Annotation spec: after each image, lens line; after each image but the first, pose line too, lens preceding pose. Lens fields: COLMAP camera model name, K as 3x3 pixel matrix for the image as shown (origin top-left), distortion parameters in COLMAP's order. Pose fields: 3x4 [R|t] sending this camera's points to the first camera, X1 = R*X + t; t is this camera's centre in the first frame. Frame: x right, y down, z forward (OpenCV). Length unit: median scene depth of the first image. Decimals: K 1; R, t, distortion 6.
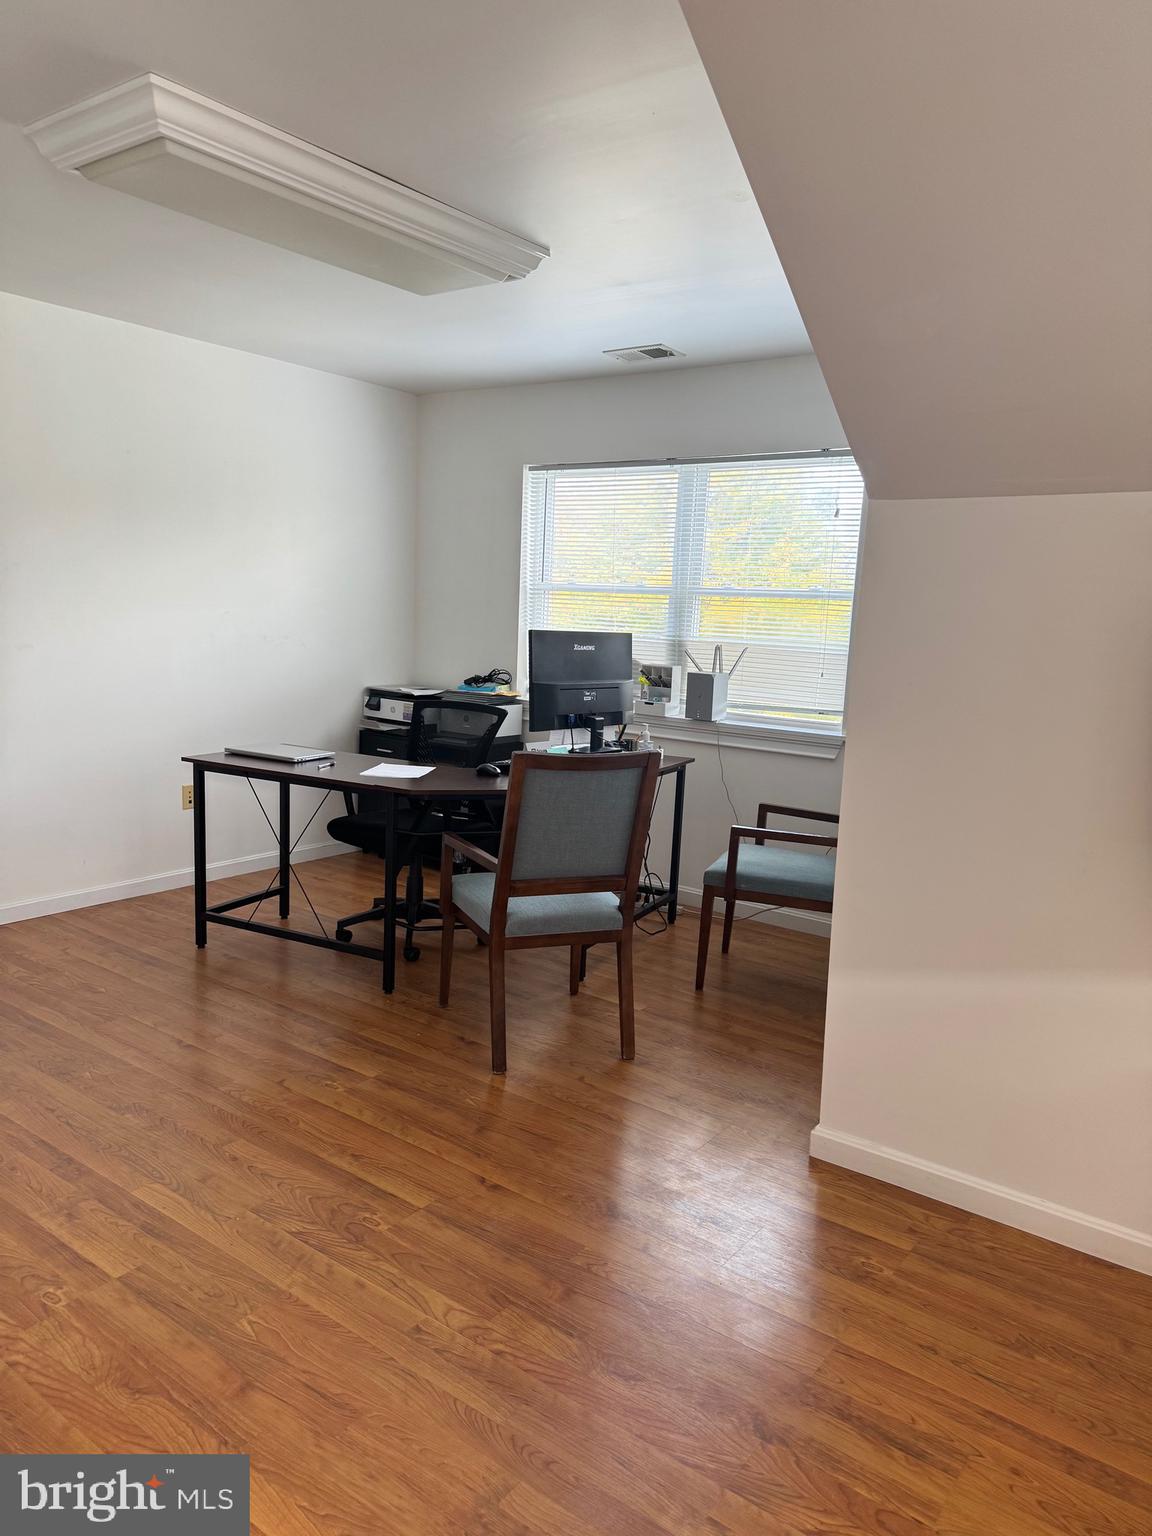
lens RADIAL K [[1078.2, 0, 571.1], [0, 1078.2, 755.2], [0, 0, 1]] dist [0.050323, -0.054189]
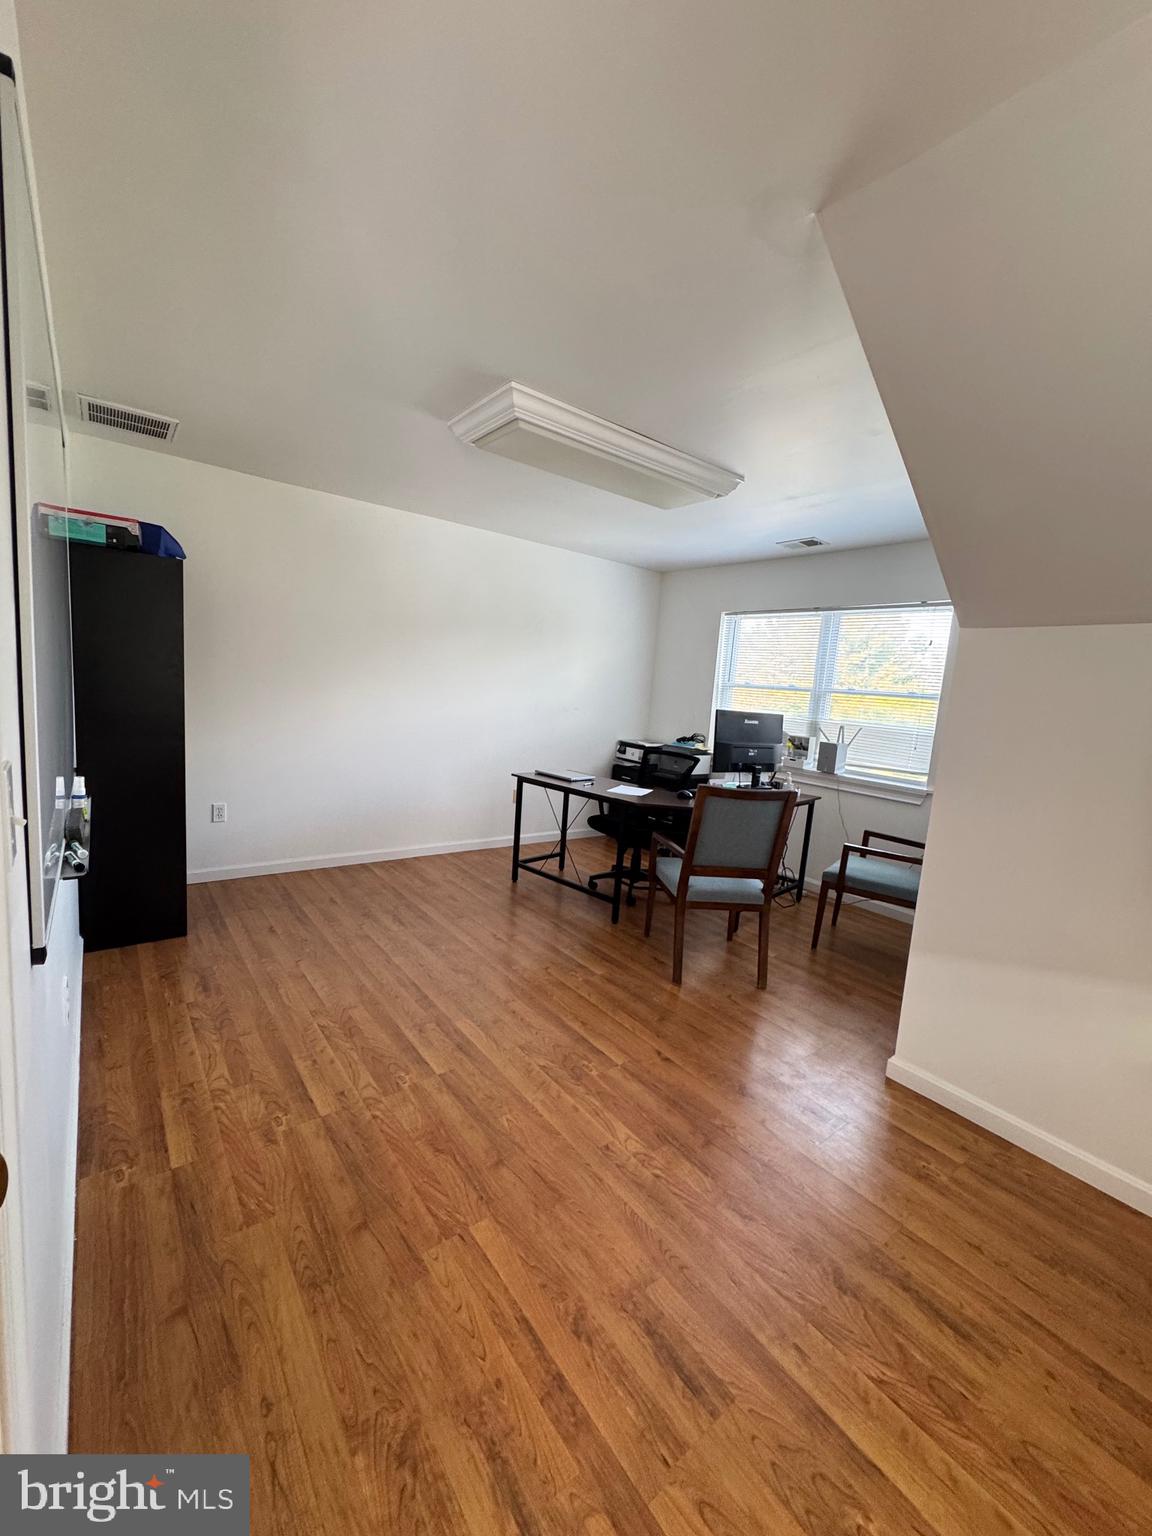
lens RADIAL K [[612.1, 0, 575.6], [0, 612.1, 762.6], [0, 0, 1]] dist [-0.002987, 0.000905]
pose [[0.961599, 0.065030, -0.266642, 0.010286], [-0.073625, 0.997035, -0.022354, -0.001662], [0.264398, 0.041127, 0.963536, 0.085336]]
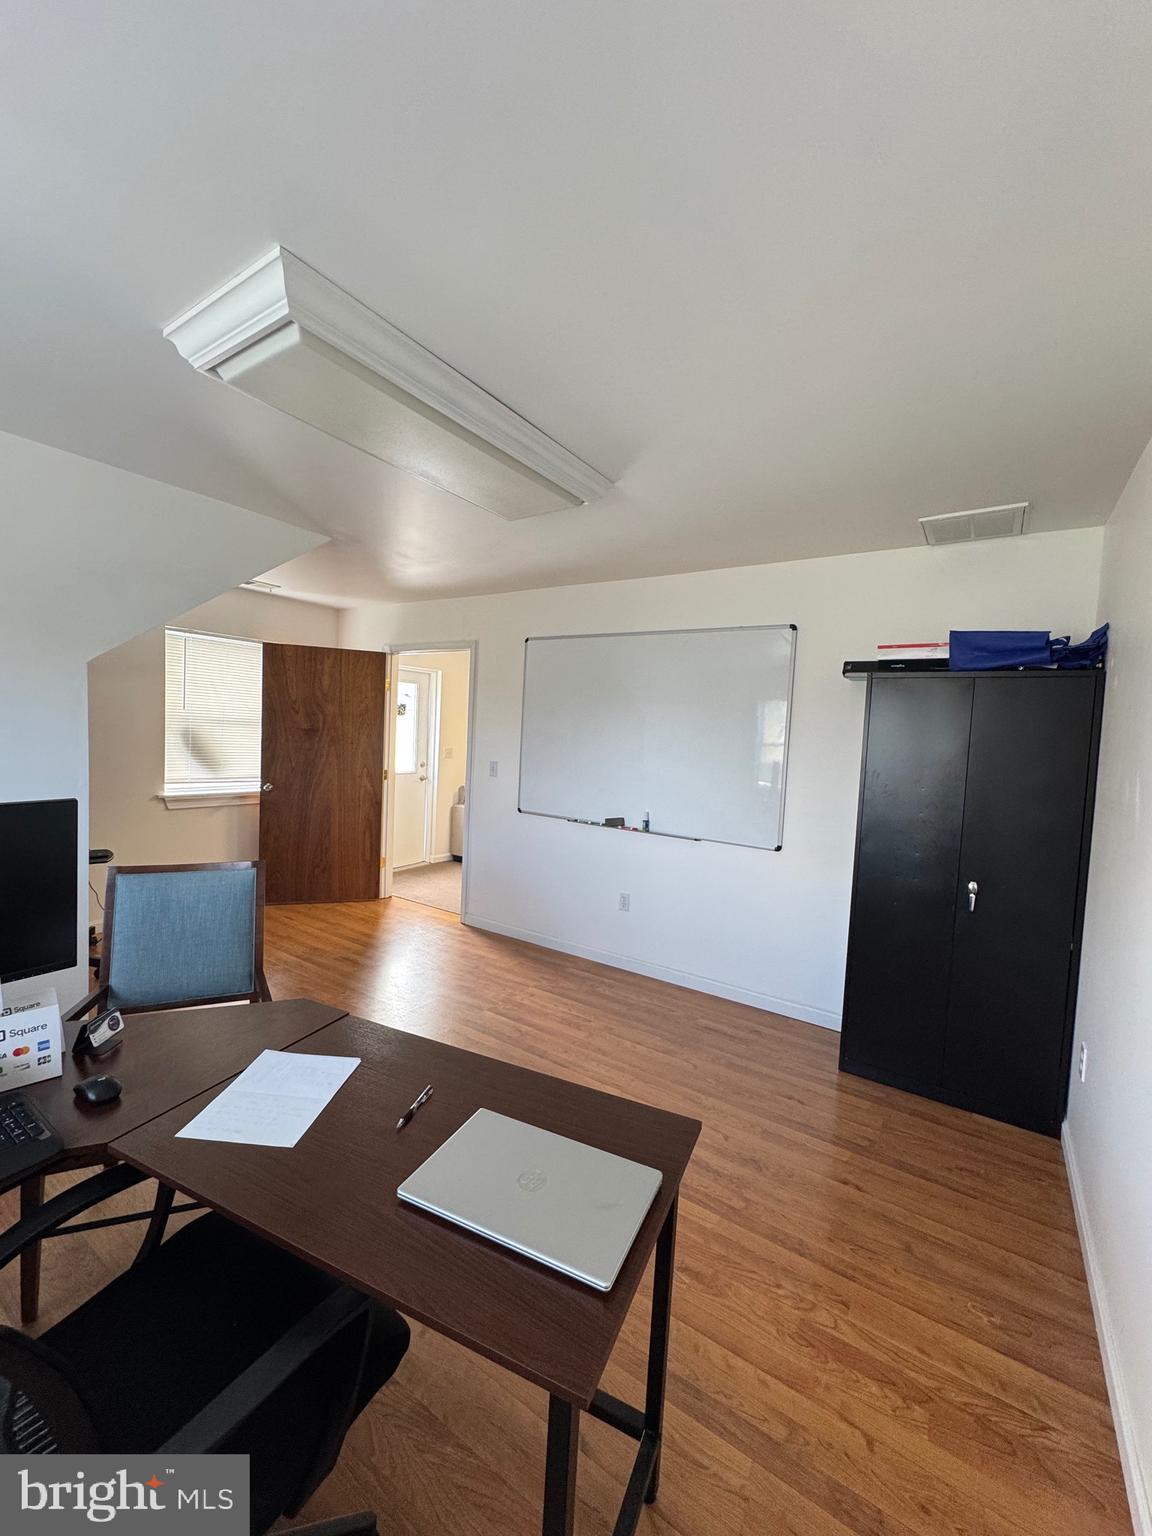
lens RADIAL K [[612.1, 0, 578.8], [0, 612.1, 767.2], [0, 0, 1]] dist [-0.002987, 0.000905]
pose [[-0.995841, -0.075087, -0.051597, -0.231774], [-0.084011, 0.975941, 0.201200, -0.185884], [0.035248, 0.204698, -0.978190, 1.091466]]
